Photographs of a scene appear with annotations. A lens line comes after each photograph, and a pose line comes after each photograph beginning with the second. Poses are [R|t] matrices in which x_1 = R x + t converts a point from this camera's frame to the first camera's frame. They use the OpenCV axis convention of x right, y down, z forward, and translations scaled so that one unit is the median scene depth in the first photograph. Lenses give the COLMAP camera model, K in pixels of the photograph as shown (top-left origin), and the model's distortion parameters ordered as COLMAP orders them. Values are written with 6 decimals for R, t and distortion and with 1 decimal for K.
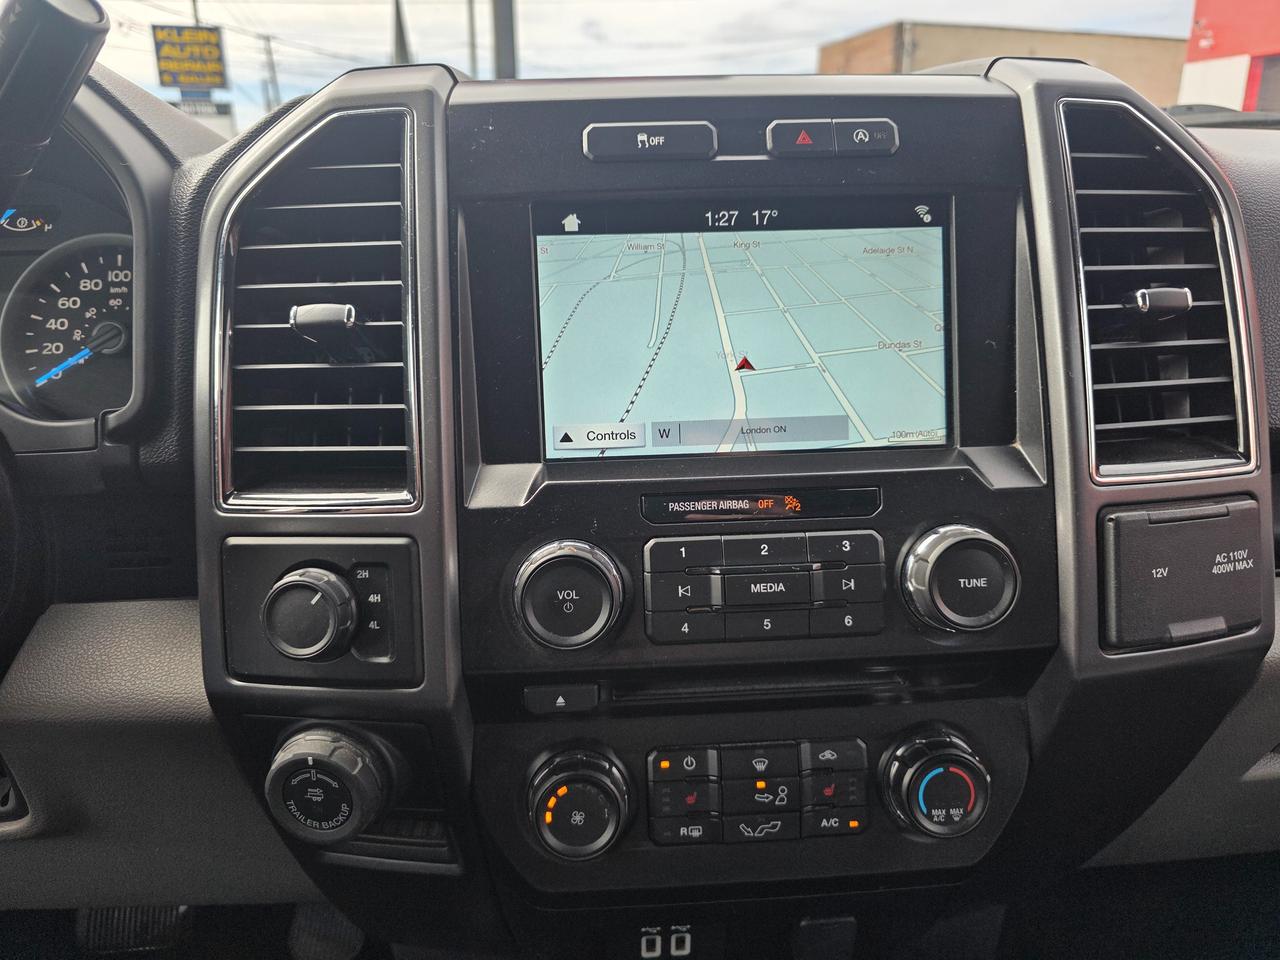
lens RADIAL K [[870.5, 0, 644.7], [0, 870.5, 461.3], [0, 0, 1]] dist [0.037813, -0.046640]
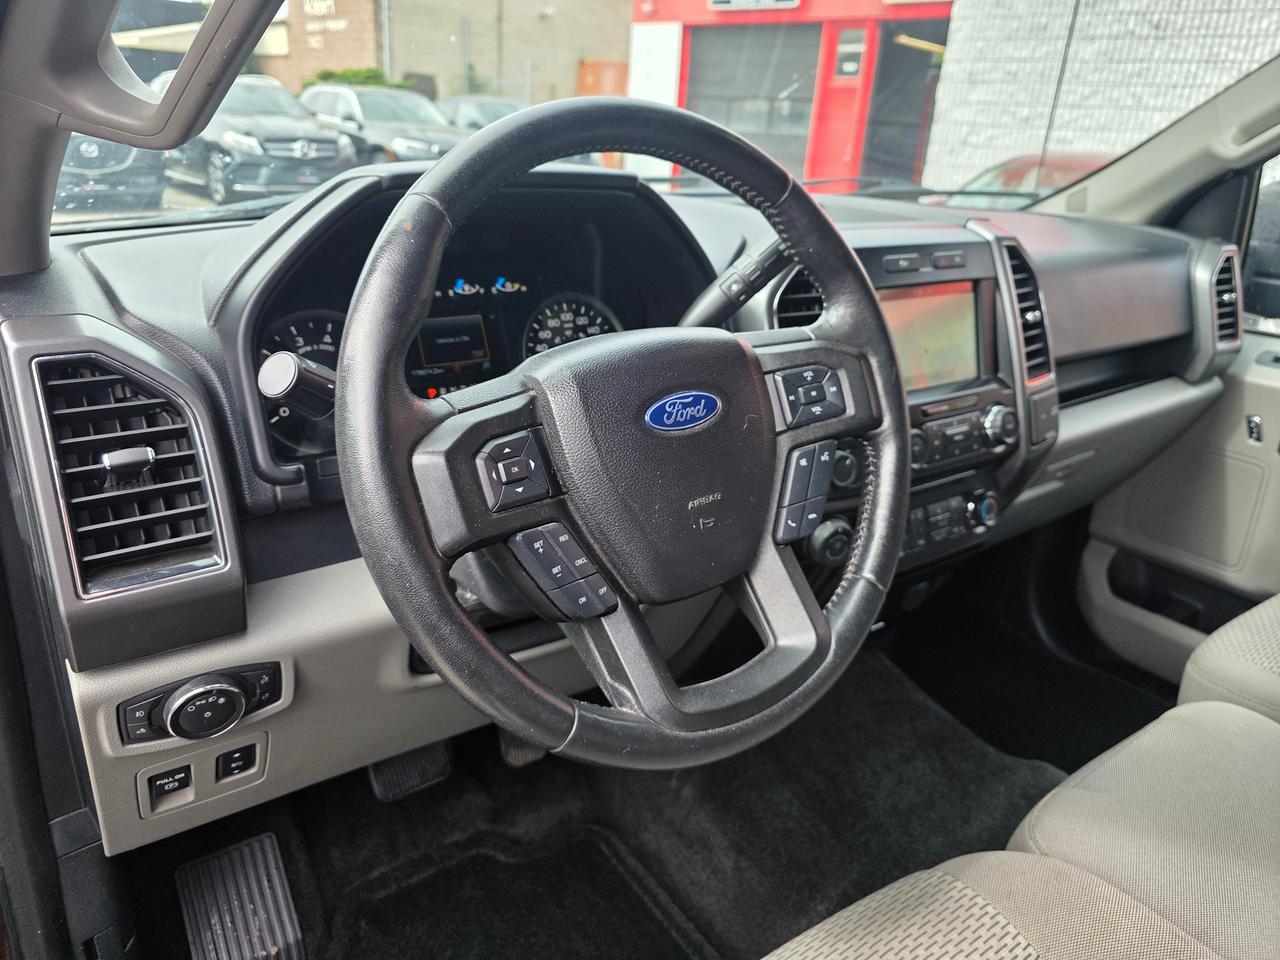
lens RADIAL K [[865.8, 0, 647.7], [0, 865.8, 471.0], [0, 0, 1]] dist [0.048145, -0.049118]
pose [[0.845455, -0.137668, 0.515998, -1.866882], [0.090997, 0.989209, 0.114822, -0.132869], [-0.526237, -0.050123, 0.848859, -0.685767]]
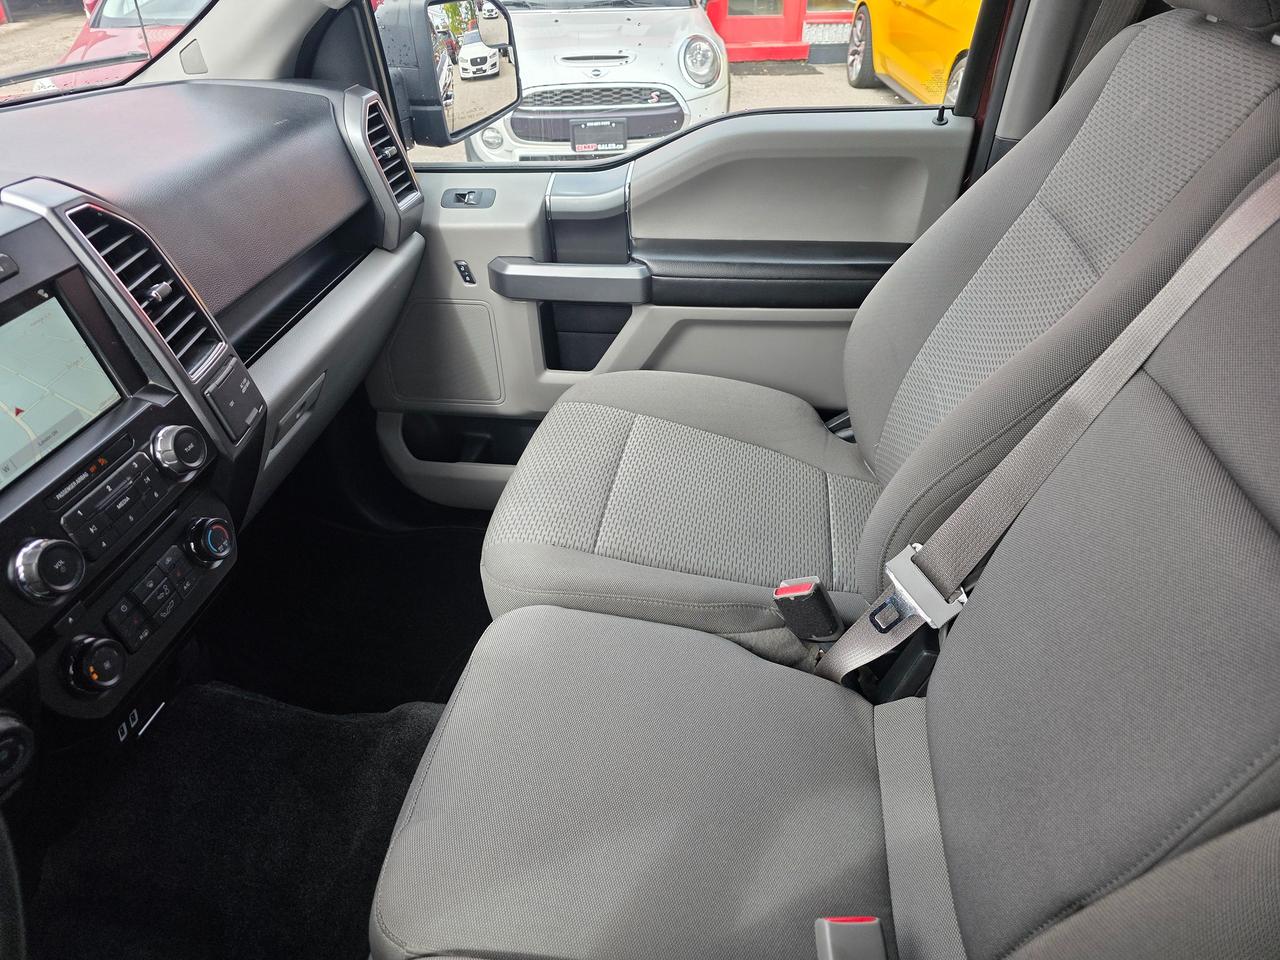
lens RADIAL K [[864.8, 0, 635.2], [0, 864.8, 464.3], [0, 0, 1]] dist [0.048971, -0.048816]
pose [[0.222007, -0.528331, 0.819499, -1.103665], [0.285032, 0.838926, 0.463638, -0.483923], [-0.932454, 0.130652, 0.336839, -0.720067]]
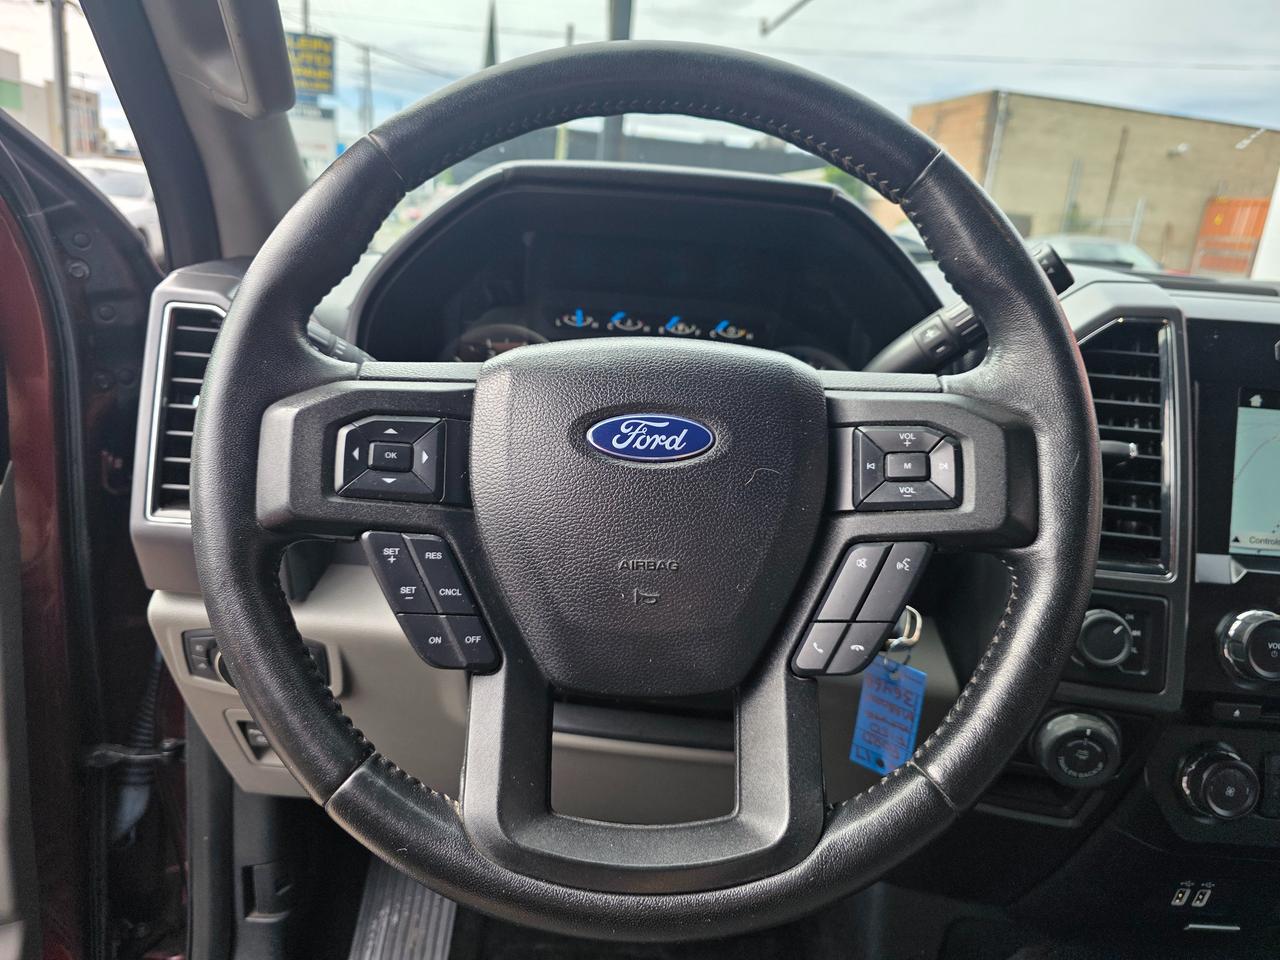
lens RADIAL K [[865.8, 0, 647.7], [0, 865.8, 471.0], [0, 0, 1]] dist [0.048145, -0.049118]
pose [[0.993437, 0.106430, -0.041907, -1.042043], [-0.107437, 0.993956, -0.022550, -0.001129], [0.039254, 0.026904, 0.998867, -0.546825]]
